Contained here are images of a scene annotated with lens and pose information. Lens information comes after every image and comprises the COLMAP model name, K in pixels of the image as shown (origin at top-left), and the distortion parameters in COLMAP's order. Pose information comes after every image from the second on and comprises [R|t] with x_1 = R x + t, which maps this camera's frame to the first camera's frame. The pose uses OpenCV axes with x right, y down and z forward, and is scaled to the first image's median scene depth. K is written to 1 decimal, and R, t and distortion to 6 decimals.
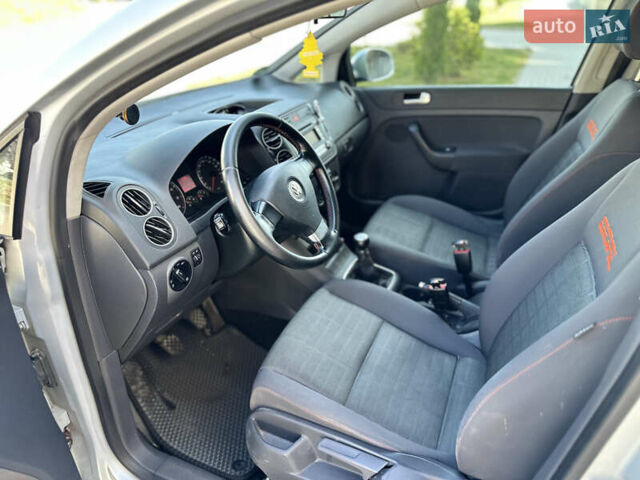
lens RADIAL K [[455.7, 0, 299.9], [0, 455.7, 240.3], [0, 0, 1]] dist [0.095309, -0.135043]
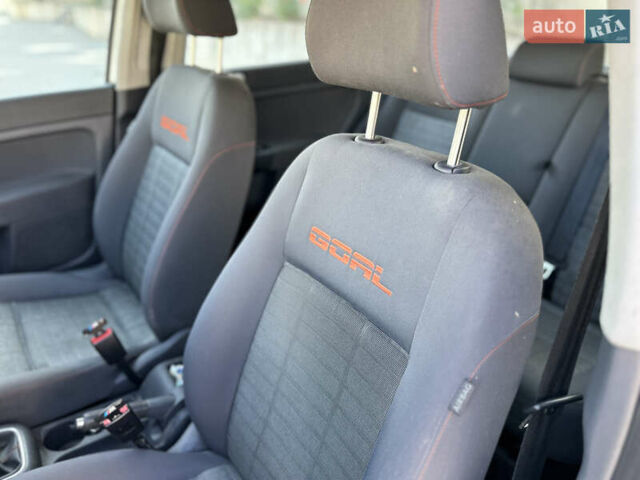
lens RADIAL K [[467.7, 0, 318.9], [0, 467.7, 253.1], [0, 0, 1]] dist [0.032918, -0.045314]
pose [[0.494403, -0.375634, 0.783878, 0.018542], [0.376413, 0.905384, 0.196450, -0.100263], [-0.783504, 0.197936, 0.589018, 0.330495]]
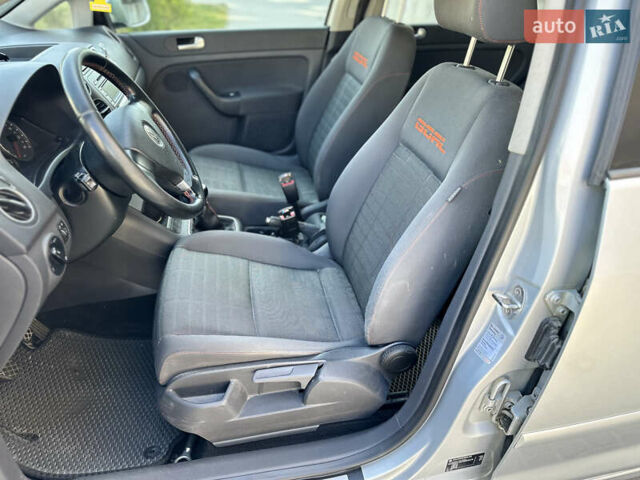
lens RADIAL K [[467.7, 0, 318.9], [0, 467.7, 253.1], [0, 0, 1]] dist [0.032918, -0.045314]
pose [[0.808313, -0.265870, 0.525303, -0.212758], [0.218214, 0.963973, 0.152115, 0.031638], [-0.546821, -0.008328, 0.837208, 0.035858]]
